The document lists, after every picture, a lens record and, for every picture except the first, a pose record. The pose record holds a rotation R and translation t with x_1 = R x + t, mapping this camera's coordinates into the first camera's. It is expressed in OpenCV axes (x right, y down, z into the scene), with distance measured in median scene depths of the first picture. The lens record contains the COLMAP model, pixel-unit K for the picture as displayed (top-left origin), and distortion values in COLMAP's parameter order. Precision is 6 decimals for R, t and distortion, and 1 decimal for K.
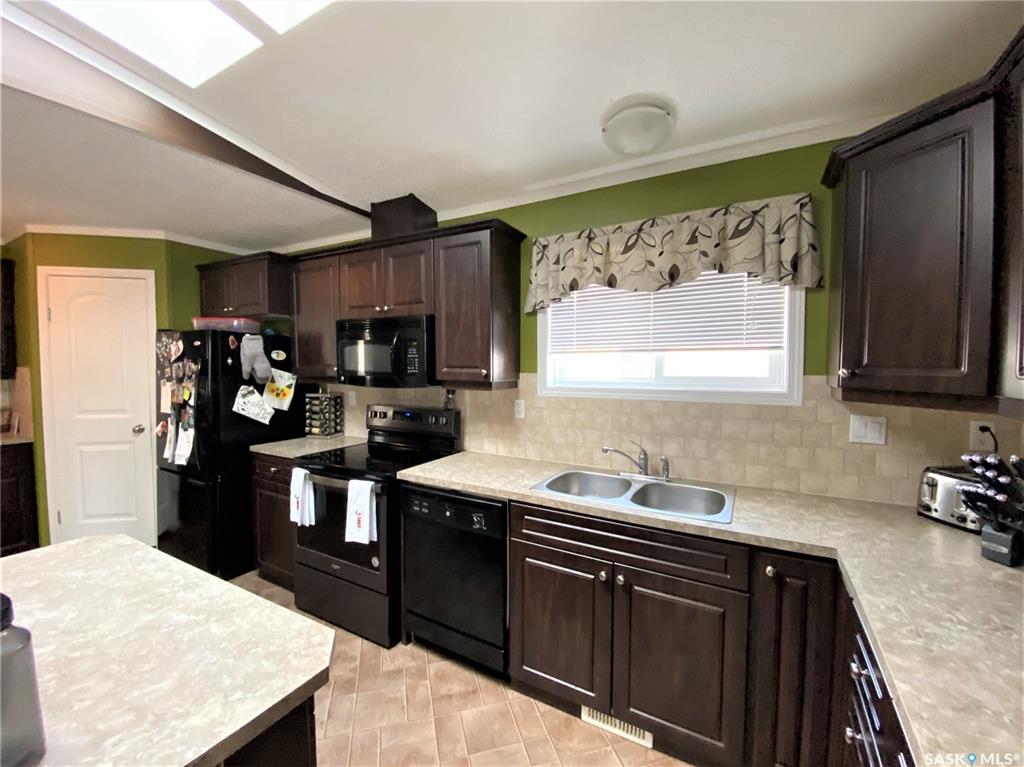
lens RADIAL K [[418.0, 0, 515.3], [0, 418.0, 377.8], [0, 0, 1]] dist [-0.001837, -0.003530]
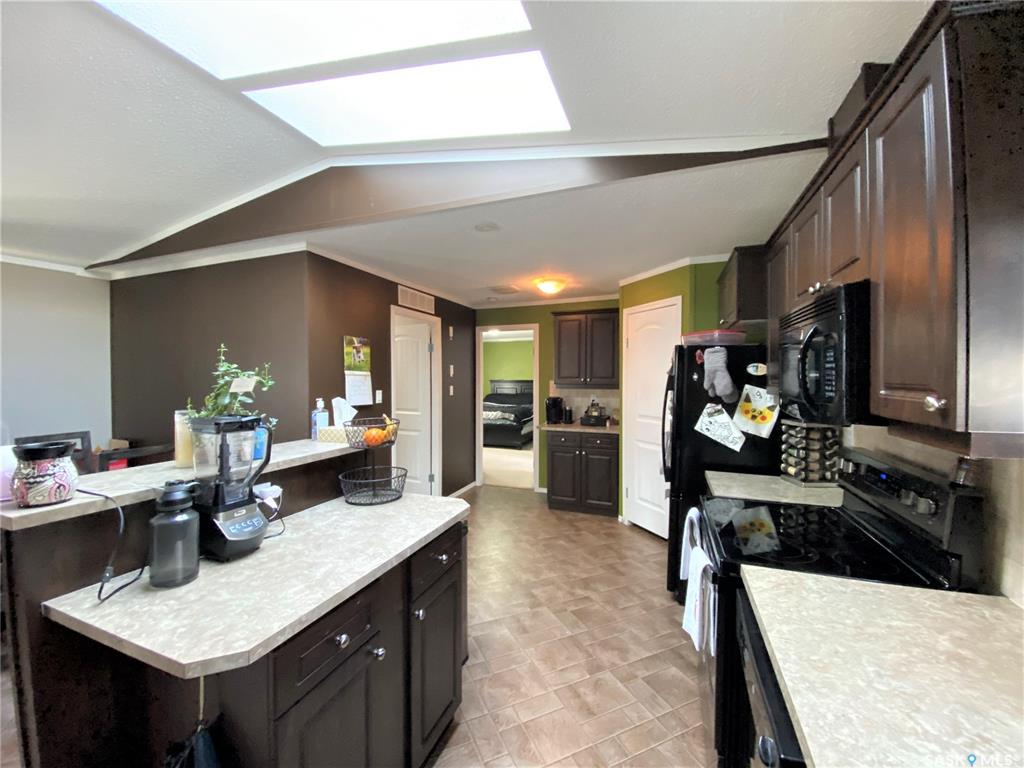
lens RADIAL K [[418.0, 0, 505.9], [0, 418.0, 380.6], [0, 0, 1]] dist [-0.001837, -0.003530]
pose [[0.153583, 0.007018, -0.988111, 0.175955], [-0.037170, 0.999308, 0.001320, -0.015109], [0.987436, 0.036526, 0.153738, 0.399027]]
